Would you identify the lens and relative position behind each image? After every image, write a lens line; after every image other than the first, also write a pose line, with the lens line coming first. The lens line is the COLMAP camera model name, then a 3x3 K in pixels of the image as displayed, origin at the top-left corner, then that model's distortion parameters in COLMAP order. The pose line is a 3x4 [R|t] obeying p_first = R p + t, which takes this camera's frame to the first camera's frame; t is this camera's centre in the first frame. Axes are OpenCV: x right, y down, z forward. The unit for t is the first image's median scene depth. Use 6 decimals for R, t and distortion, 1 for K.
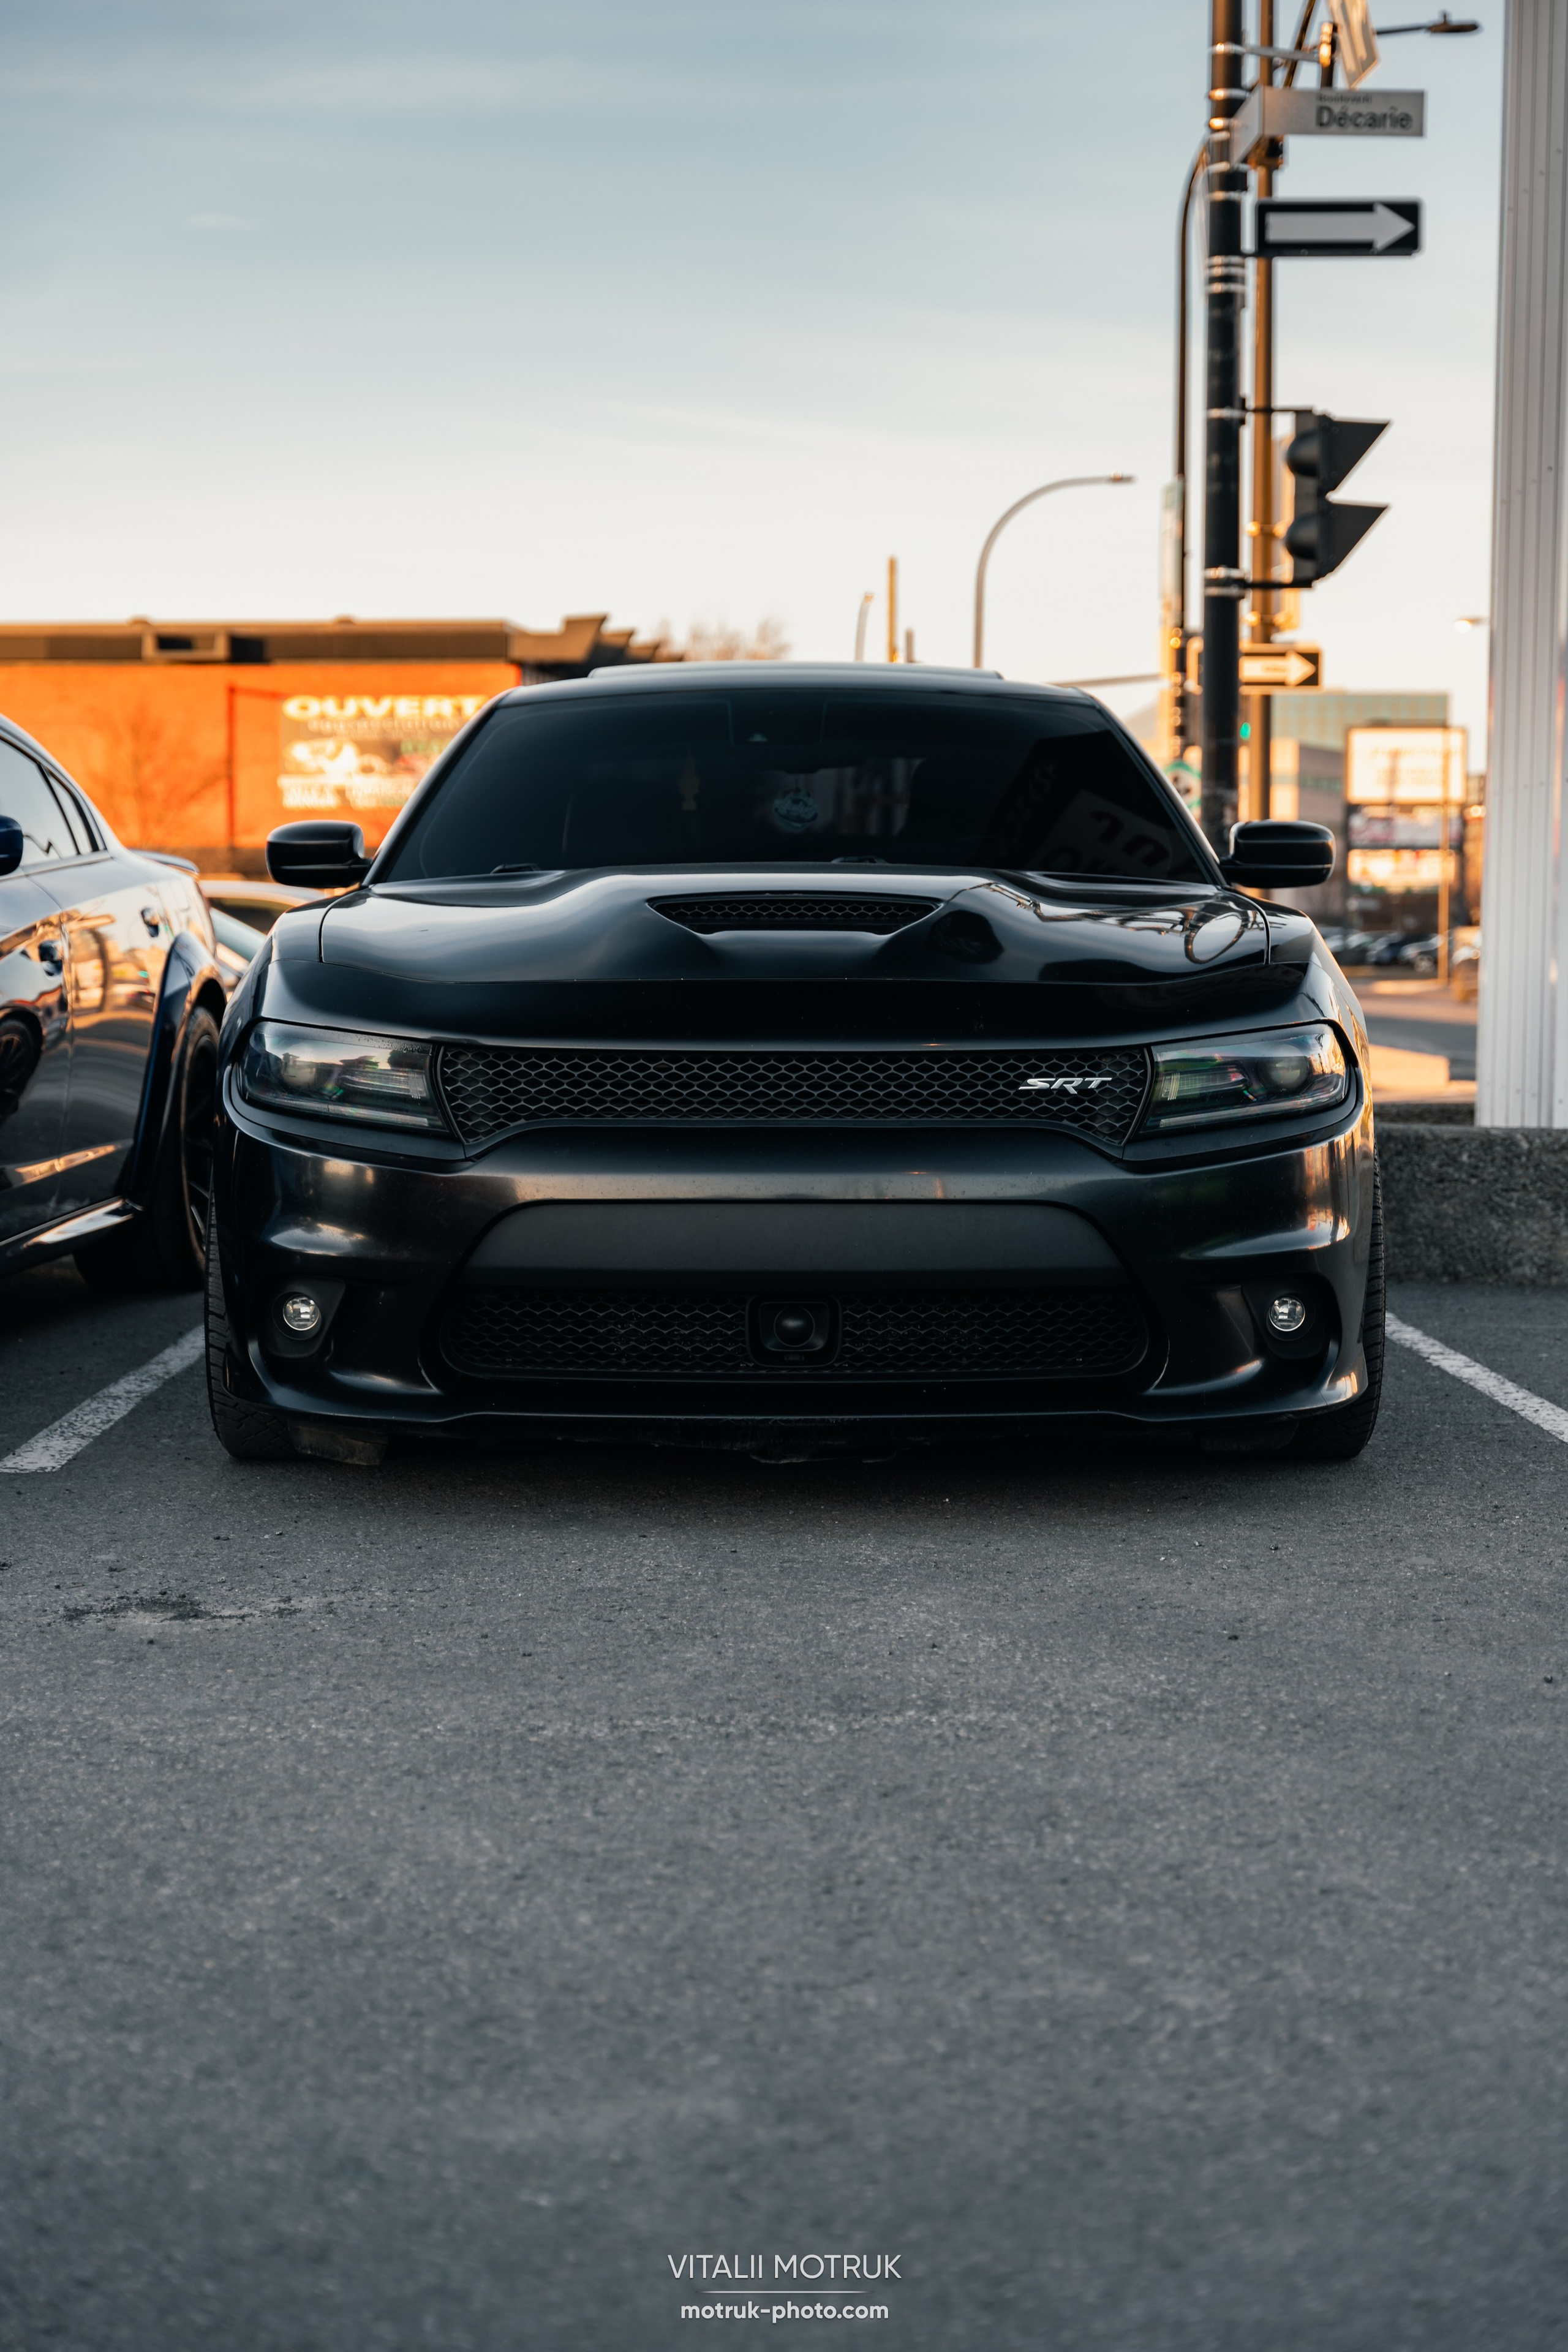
lens RADIAL K [[3505.1, 0, 794.2], [0, 3505.1, 1175.9], [0, 0, 1]] dist [0.007391, 0.000000]
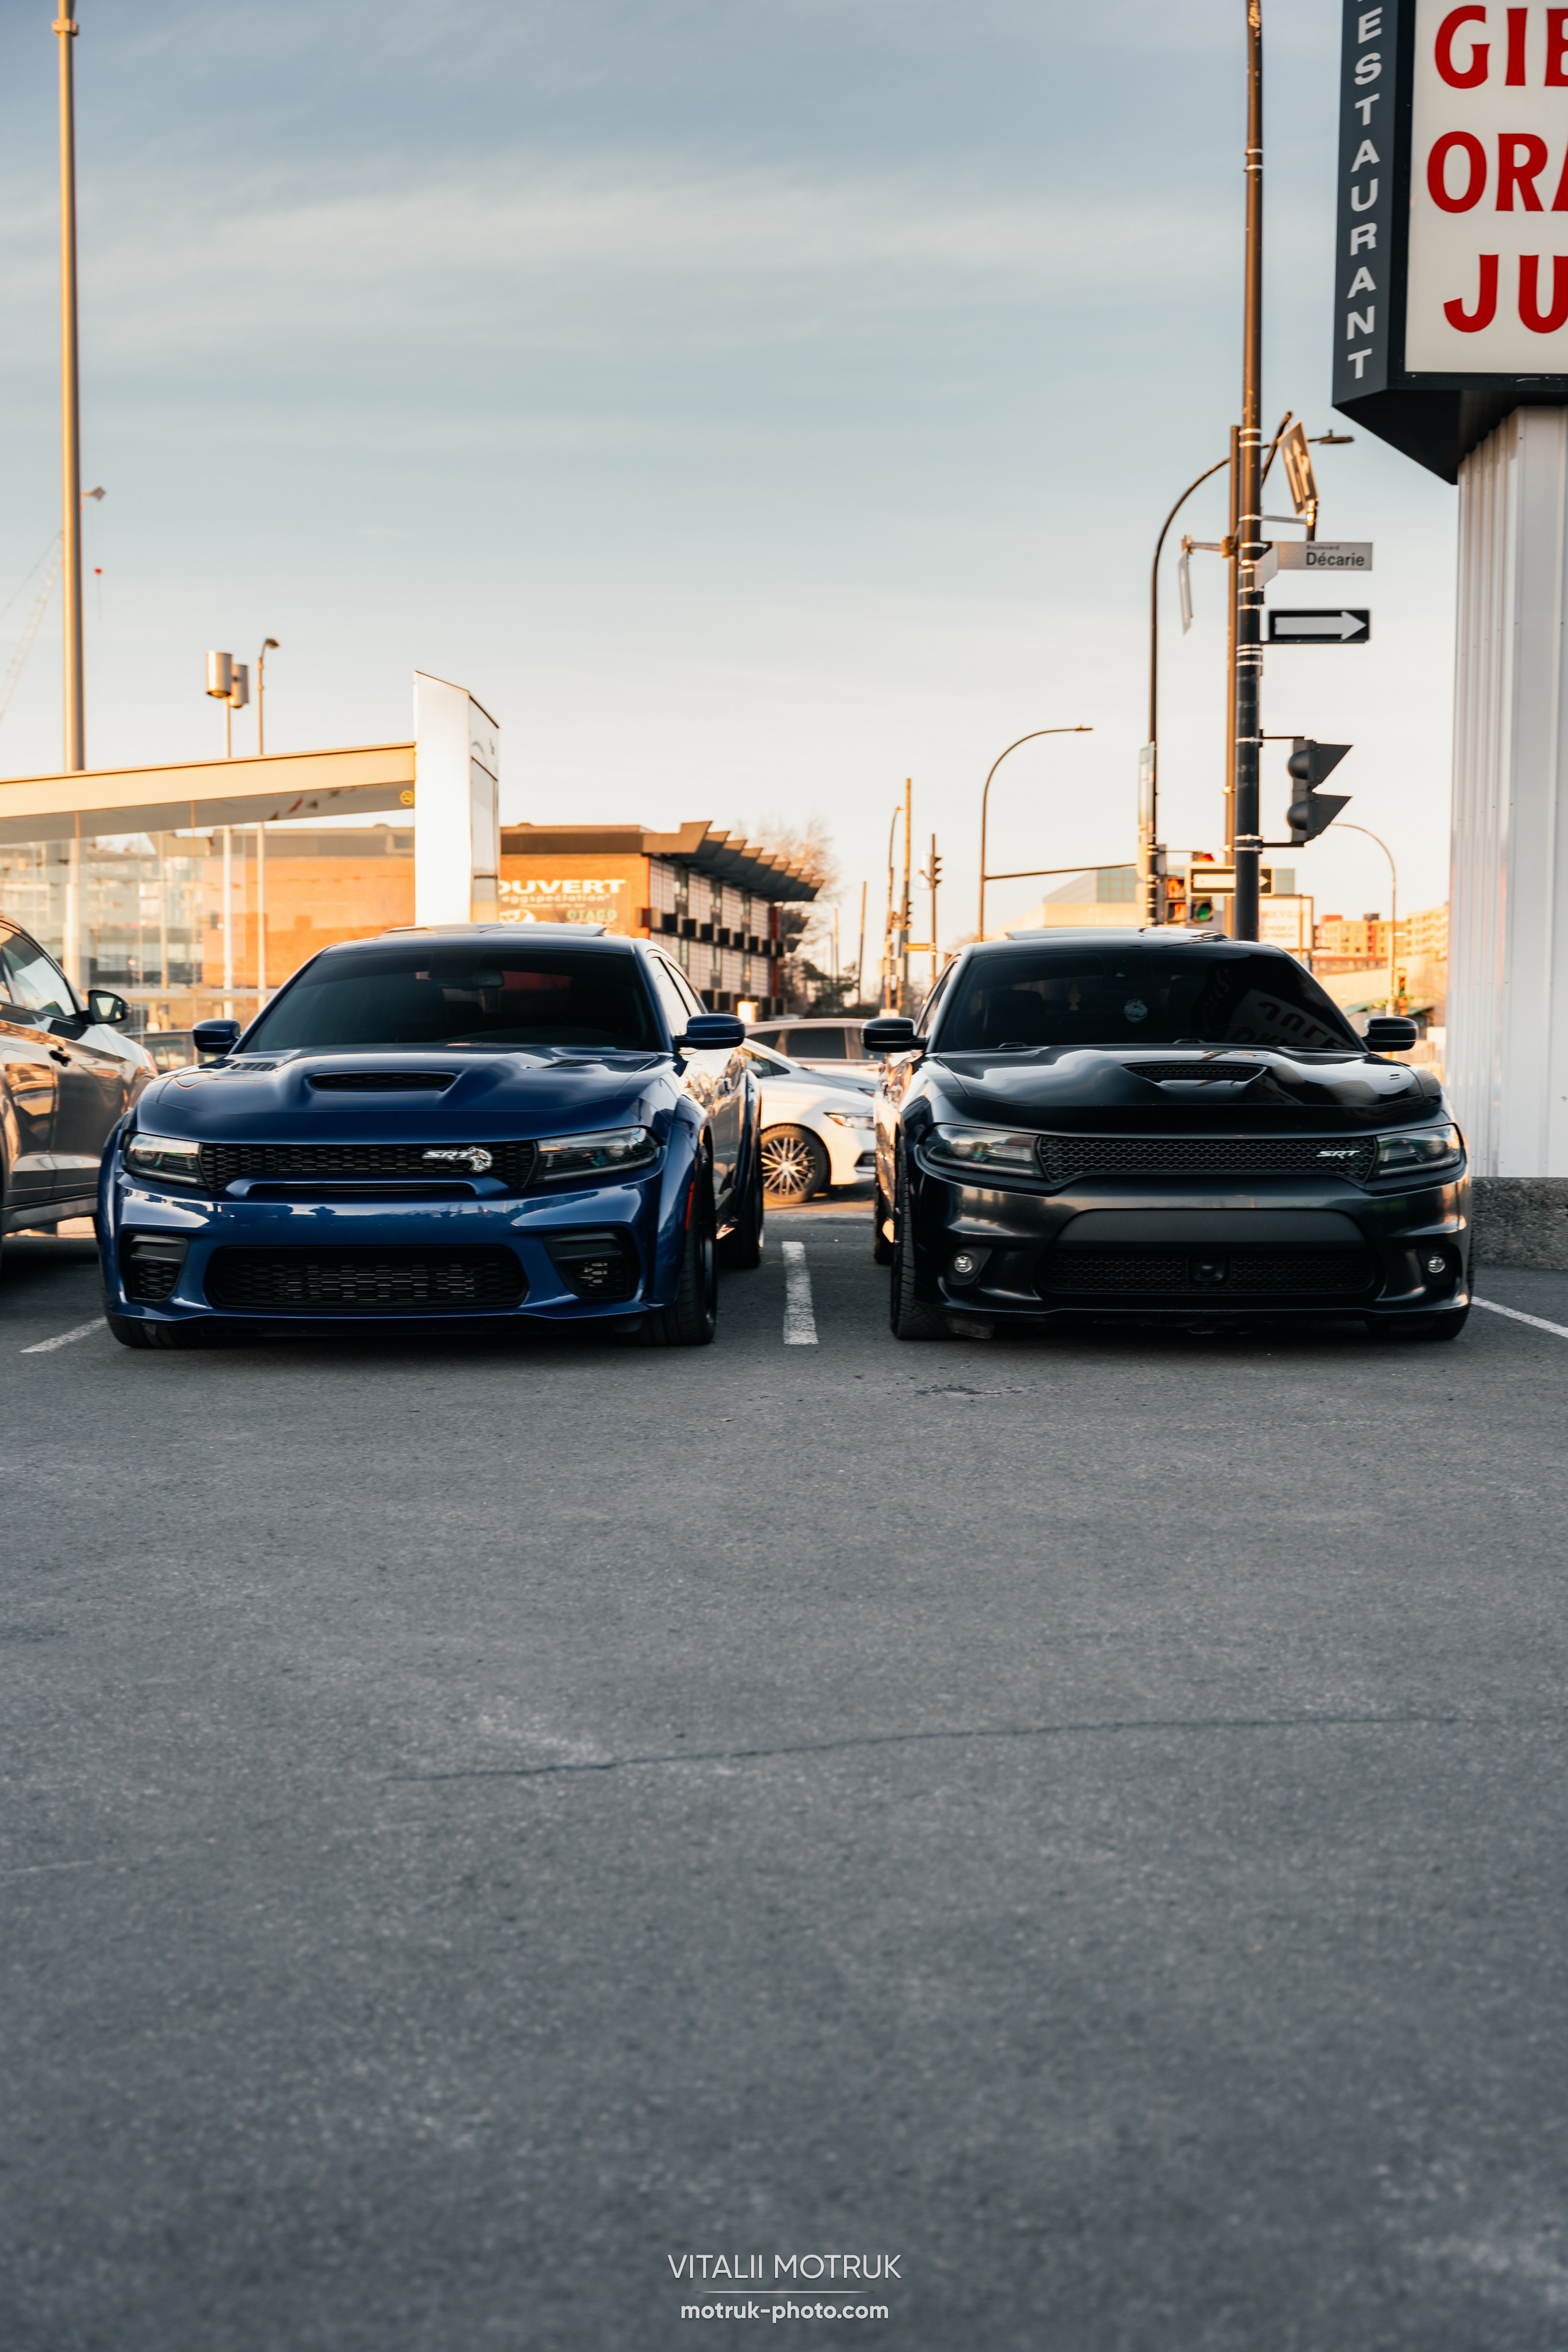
lens RADIAL K [[2557.5, 0, 776.9], [0, 2557.5, 1182.0], [0, 0, 1]] dist [-0.011944, 0.000000]
pose [[0.999911, -0.001234, -0.013273, -0.239866], [0.001044, 0.999897, -0.014318, 0.012413], [0.013289, 0.014303, 0.999809, -0.545192]]
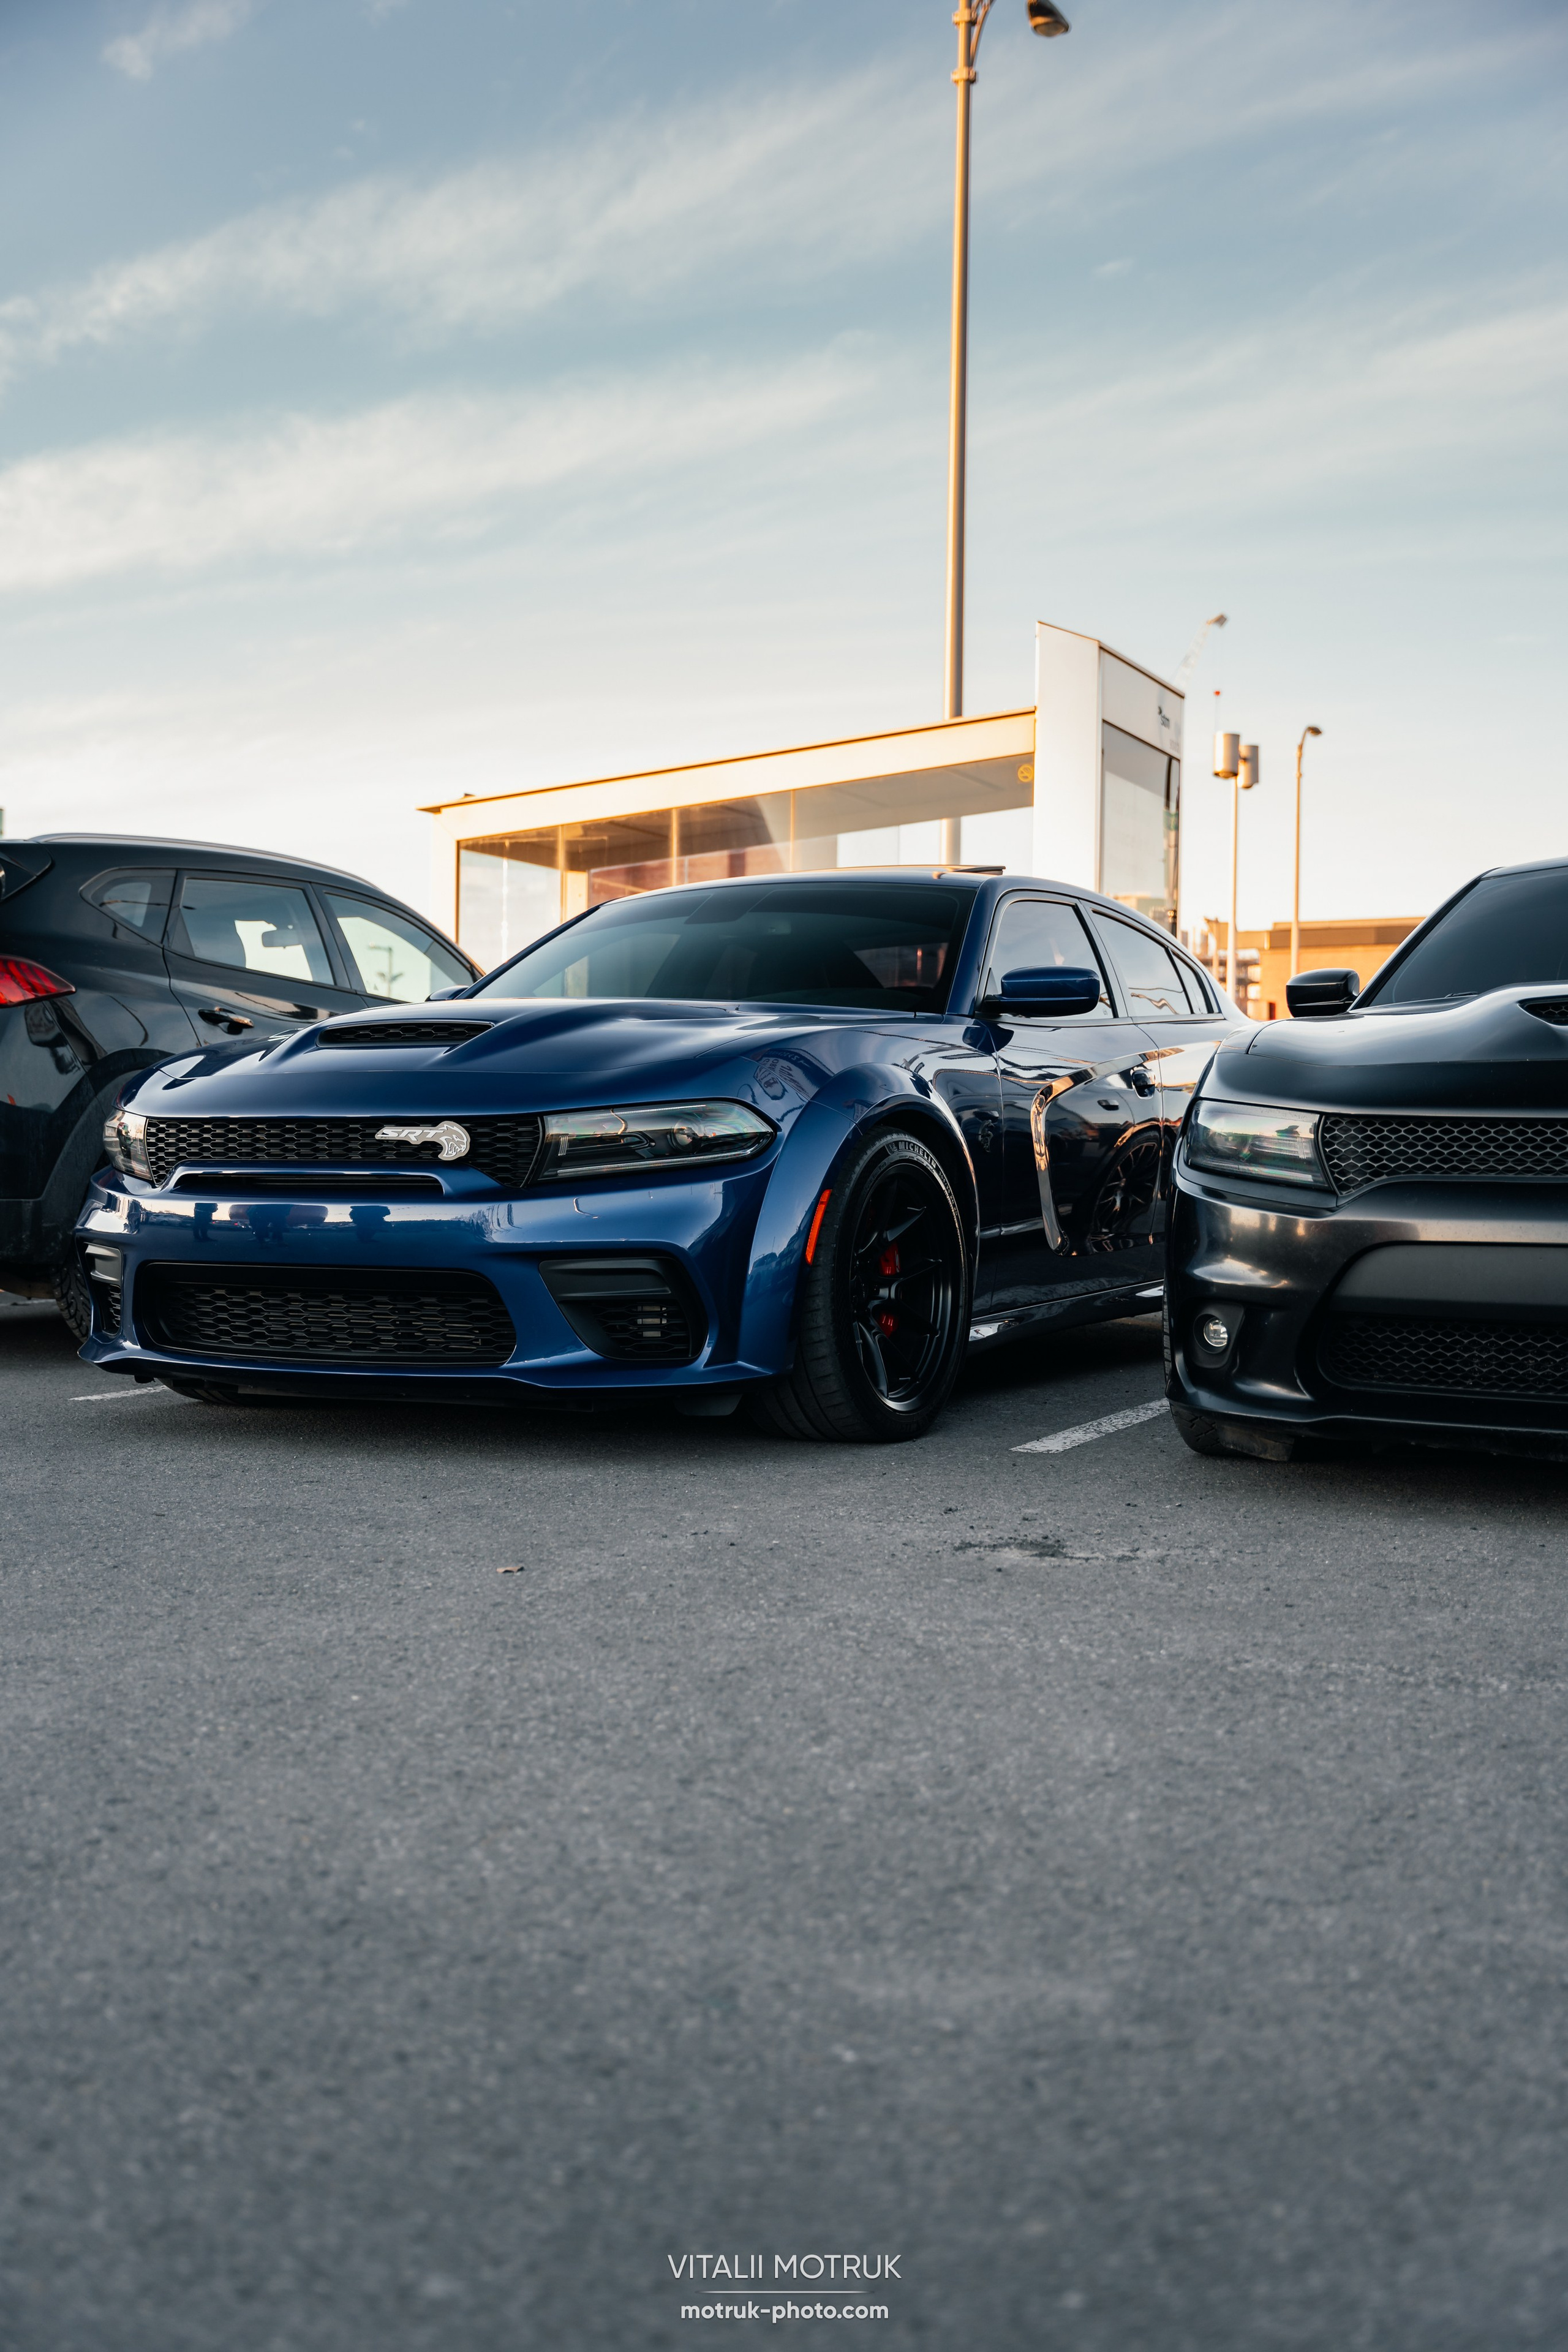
lens RADIAL K [[2451.2, 0, 791.0], [0, 2451.2, 1194.0], [0, 0, 1]] dist [-0.016112, 0.000000]
pose [[0.901253, 0.016693, -0.432971, 0.103083], [-0.037075, 0.998564, -0.038675, 0.030314], [0.431704, 0.050908, 0.900578, 0.150779]]
